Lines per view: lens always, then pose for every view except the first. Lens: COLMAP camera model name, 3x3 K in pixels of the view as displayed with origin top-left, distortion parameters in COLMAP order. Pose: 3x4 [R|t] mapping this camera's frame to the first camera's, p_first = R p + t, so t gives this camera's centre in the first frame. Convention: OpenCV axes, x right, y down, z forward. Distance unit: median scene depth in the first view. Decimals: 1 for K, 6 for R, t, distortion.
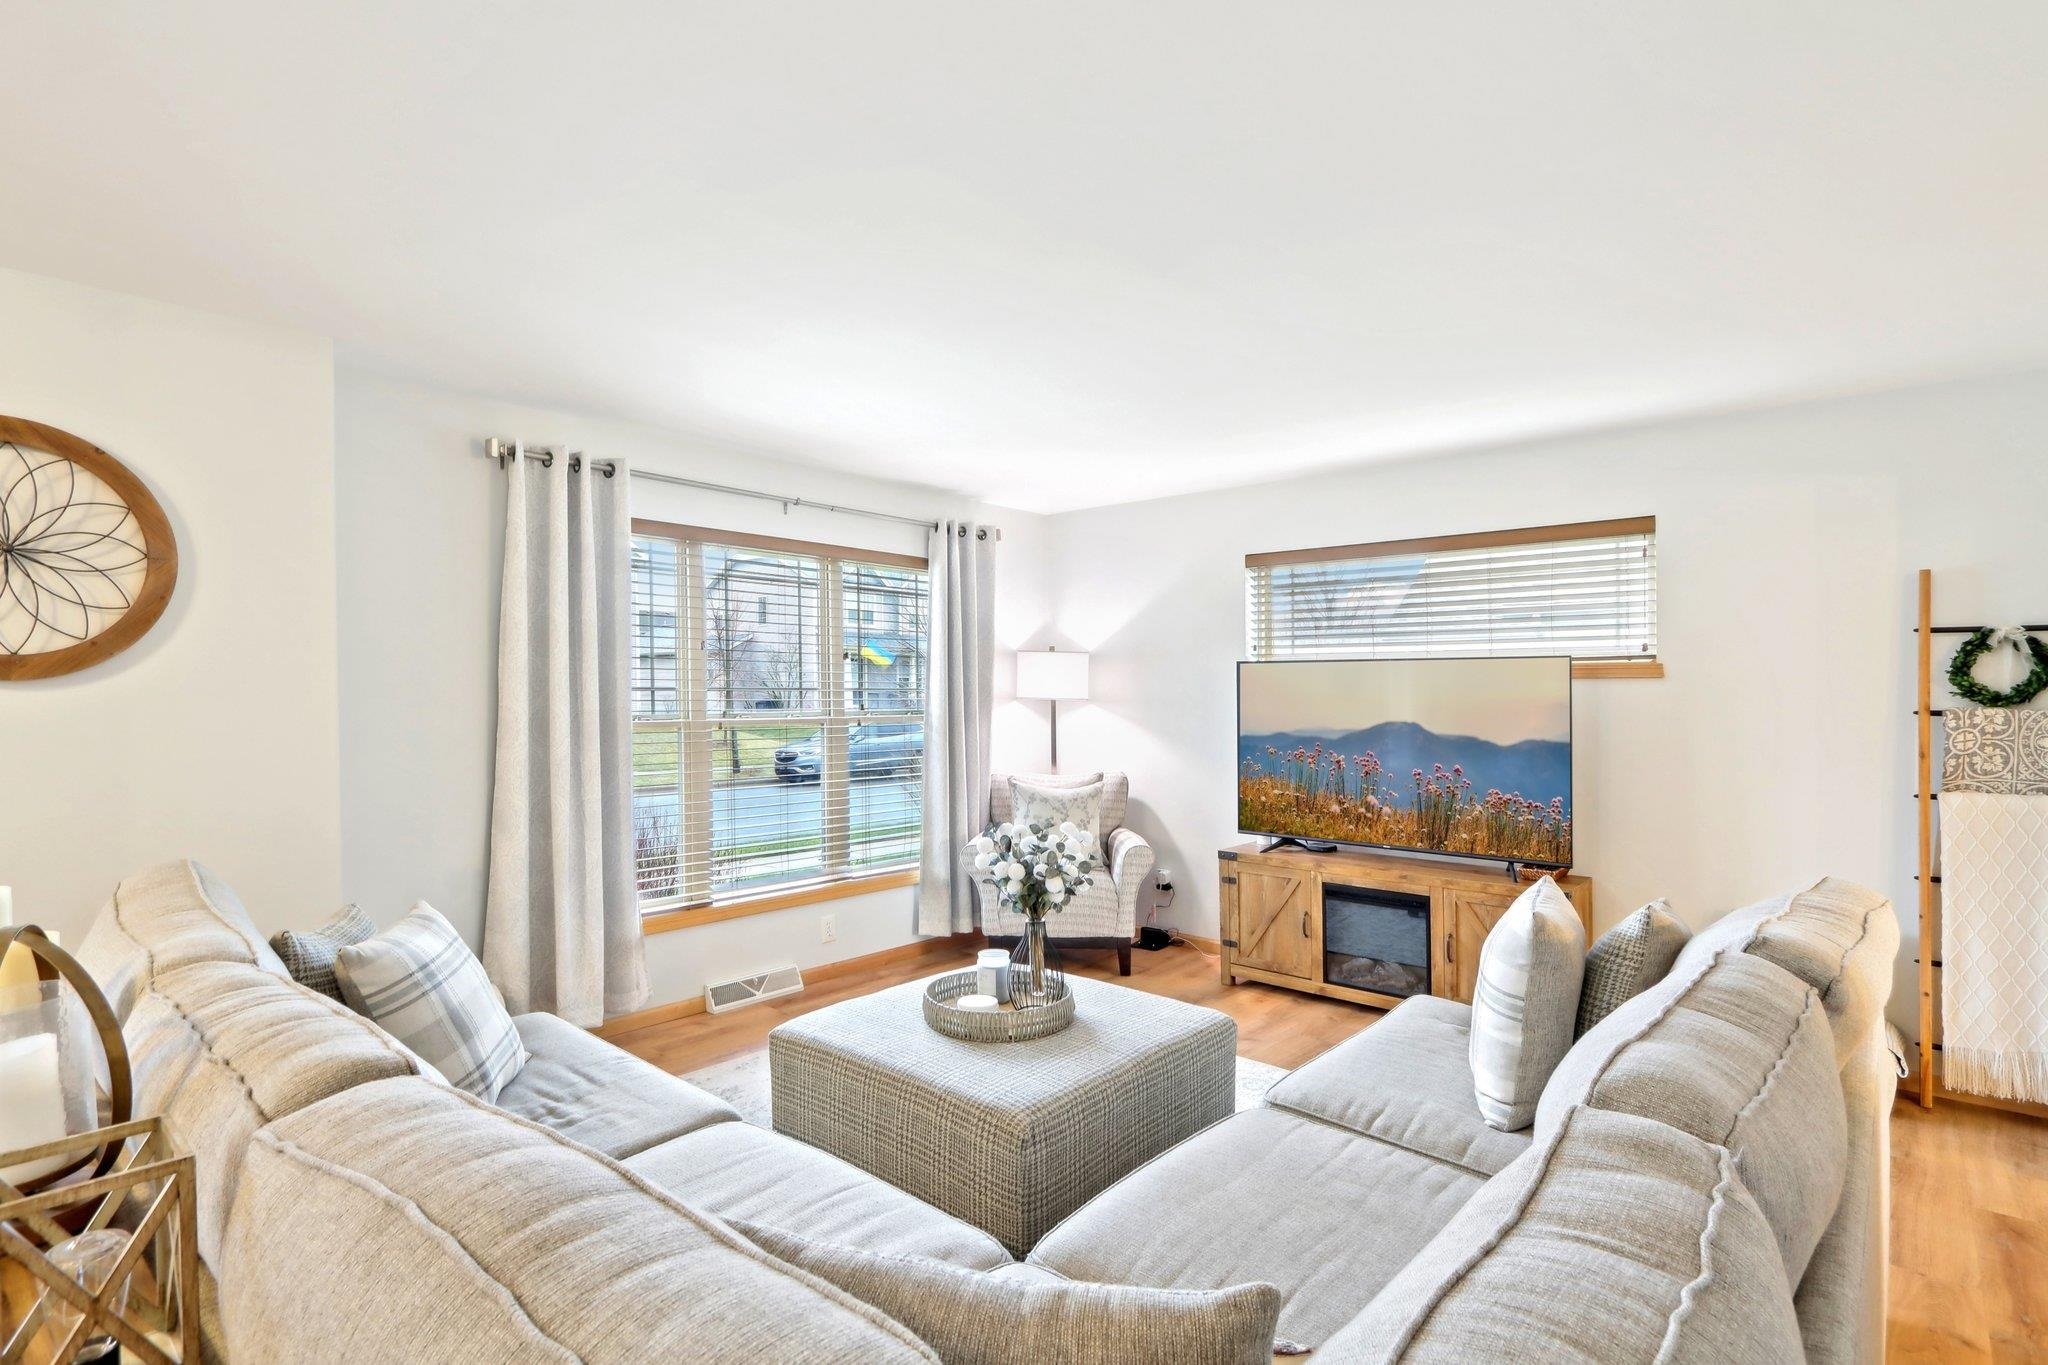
lens RADIAL K [[973.1, 0, 1033.2], [0, 973.1, 697.7], [0, 0, 1]] dist [-0.016152, 0.000229]
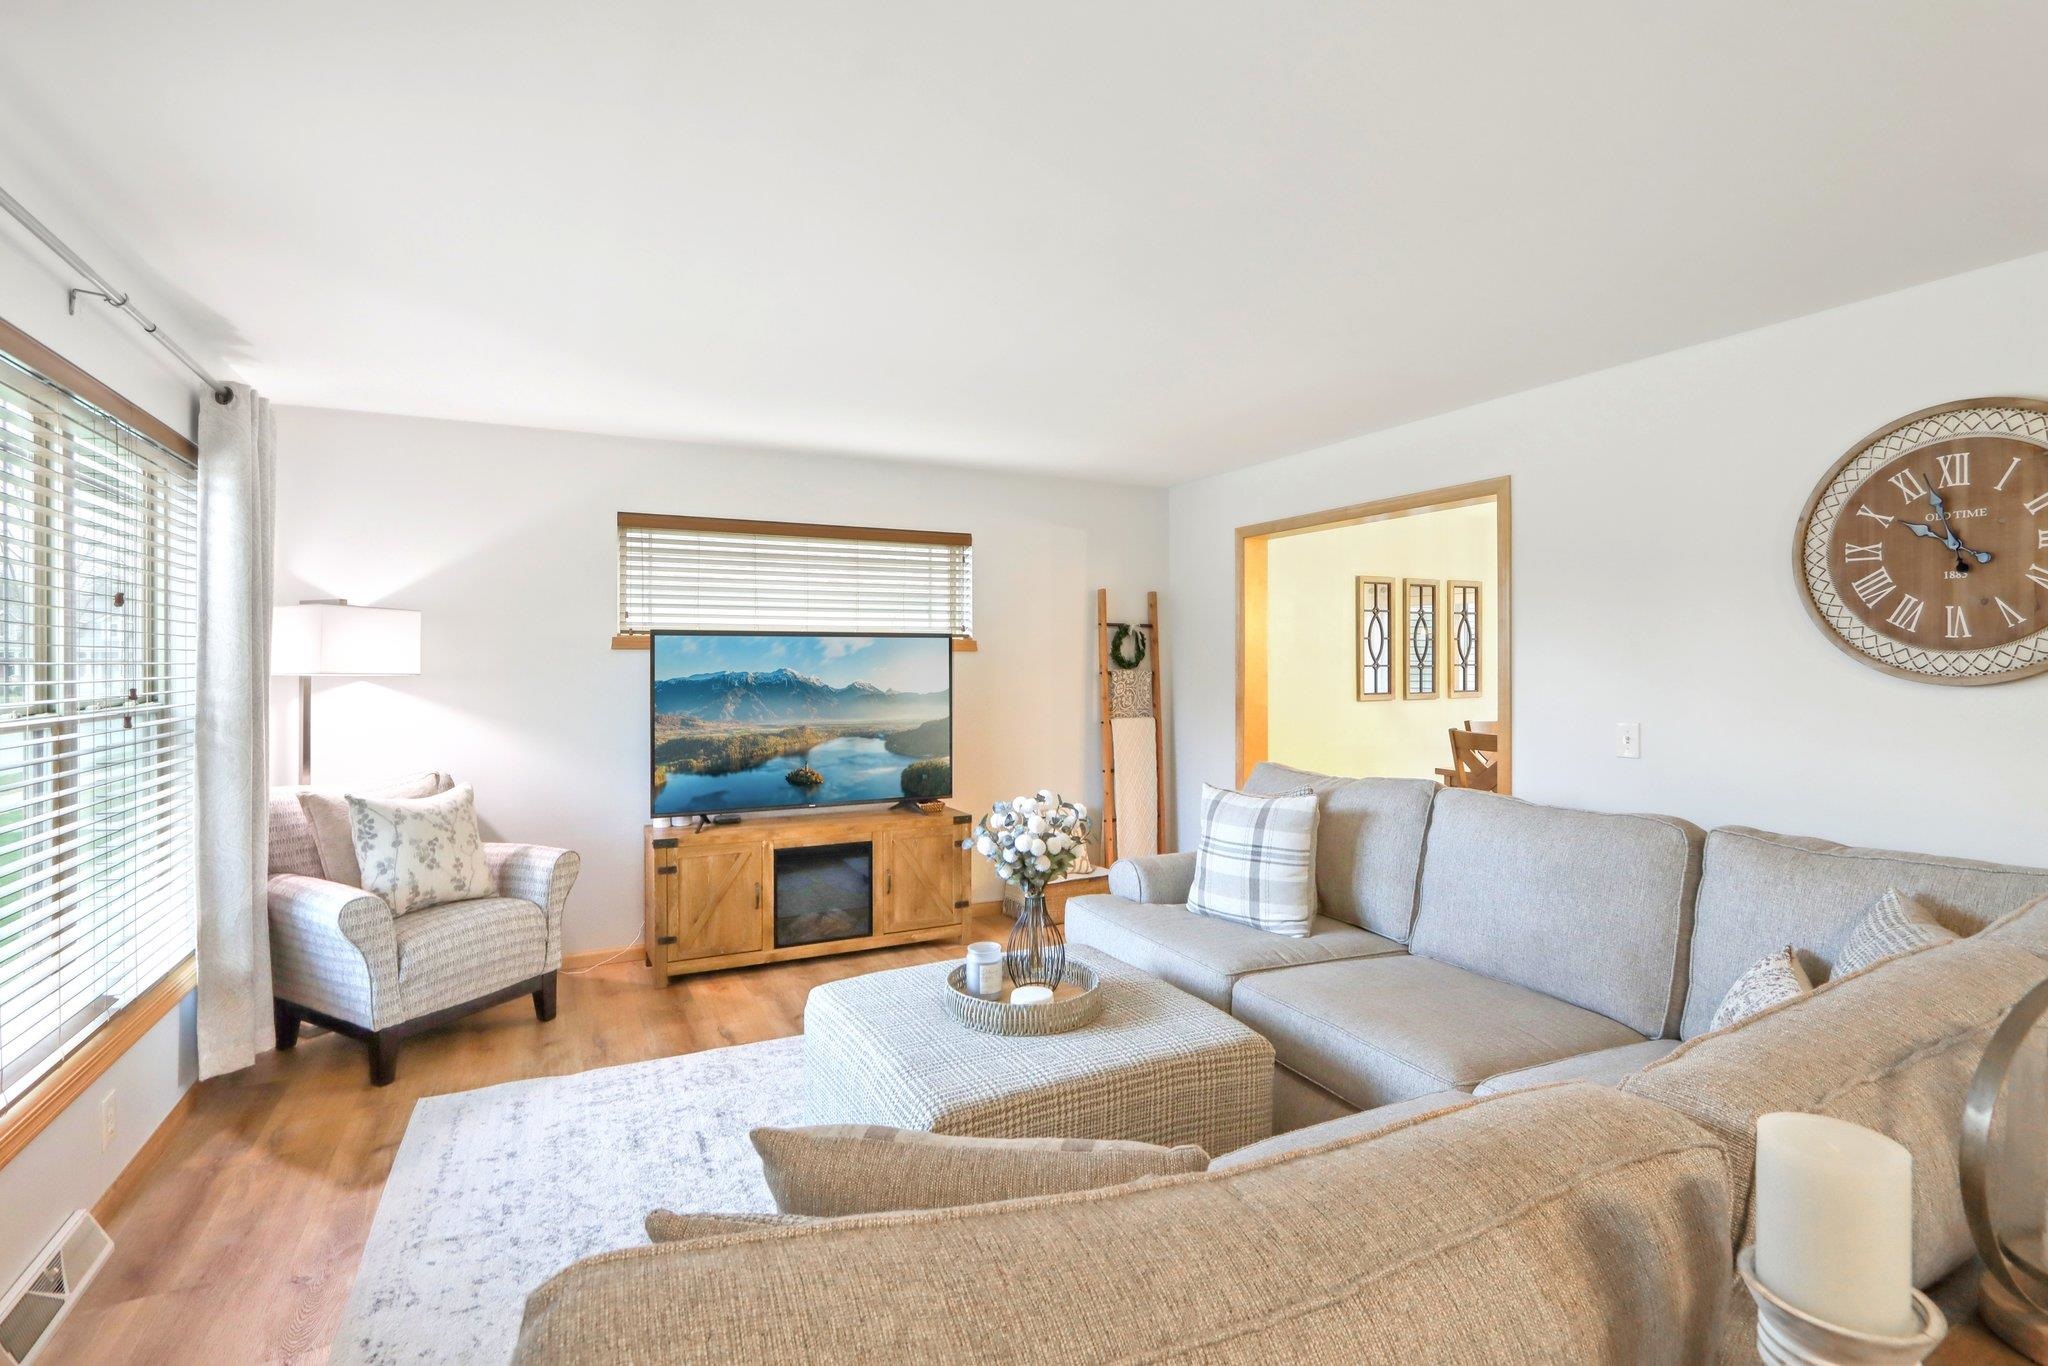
lens RADIAL K [[946.5, 0, 986.9], [0, 946.5, 661.6], [0, 0, 1]] dist [-0.019537, 0.003725]
pose [[0.399943, 0.000369, 0.916540, -0.548898], [0.012729, 0.999901, -0.005957, 0.001848], [-0.916452, 0.014049, 0.399899, 0.419469]]
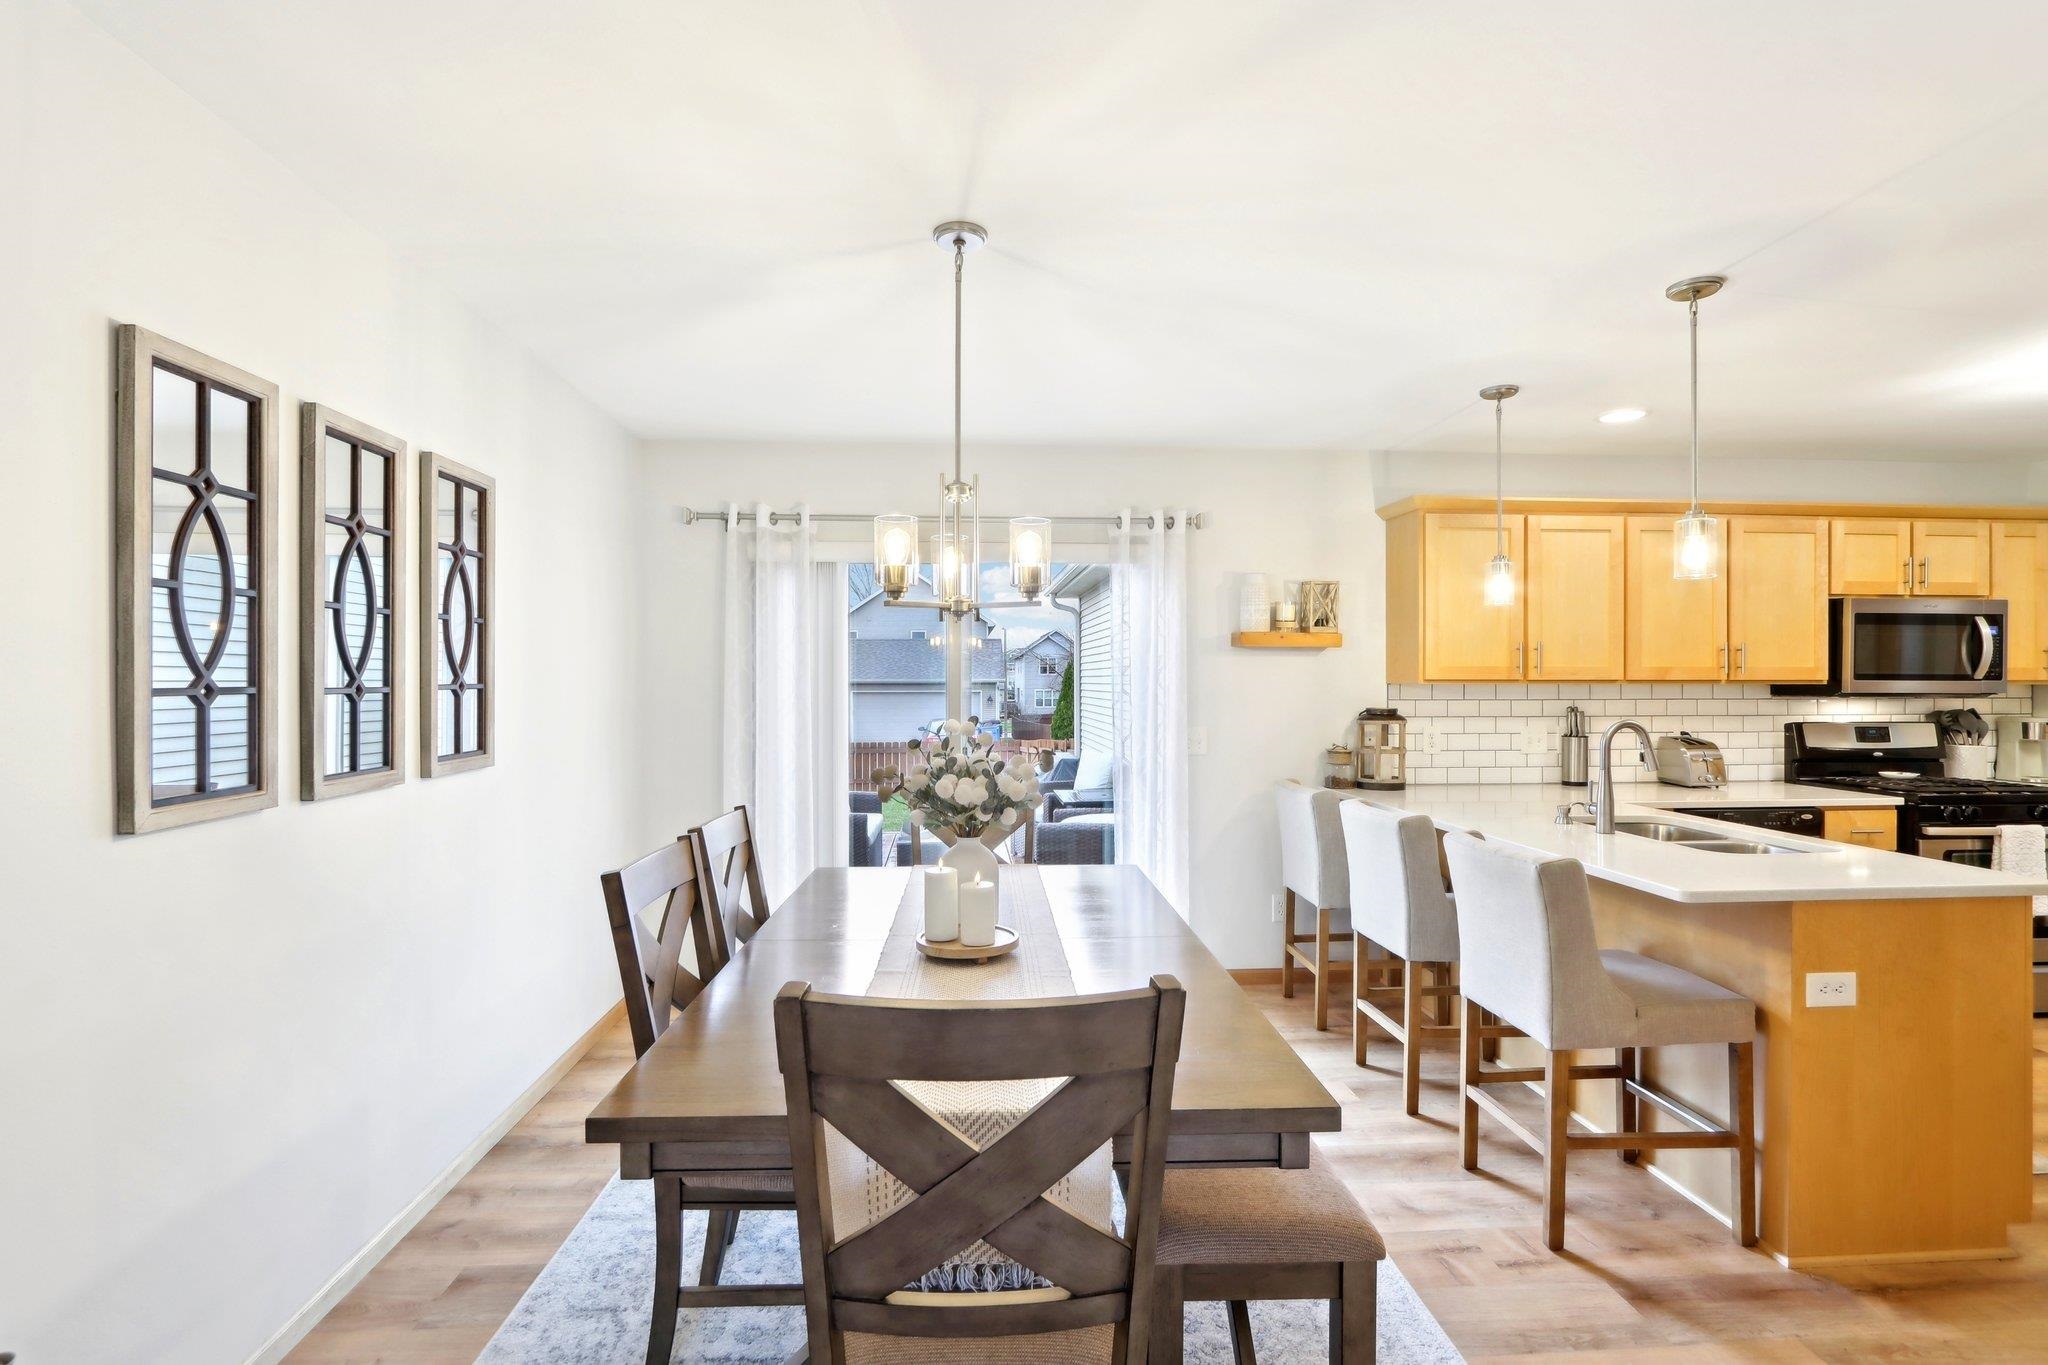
lens RADIAL K [[946.5, 0, 1014.2], [0, 946.5, 681.6], [0, 0, 1]] dist [-0.019537, 0.003725]
pose [[-0.703646, 0.002923, 0.710545, 0.620908], [0.011386, 0.999910, 0.007162, 0.005037], [-0.710459, 0.013130, -0.703616, 0.490919]]
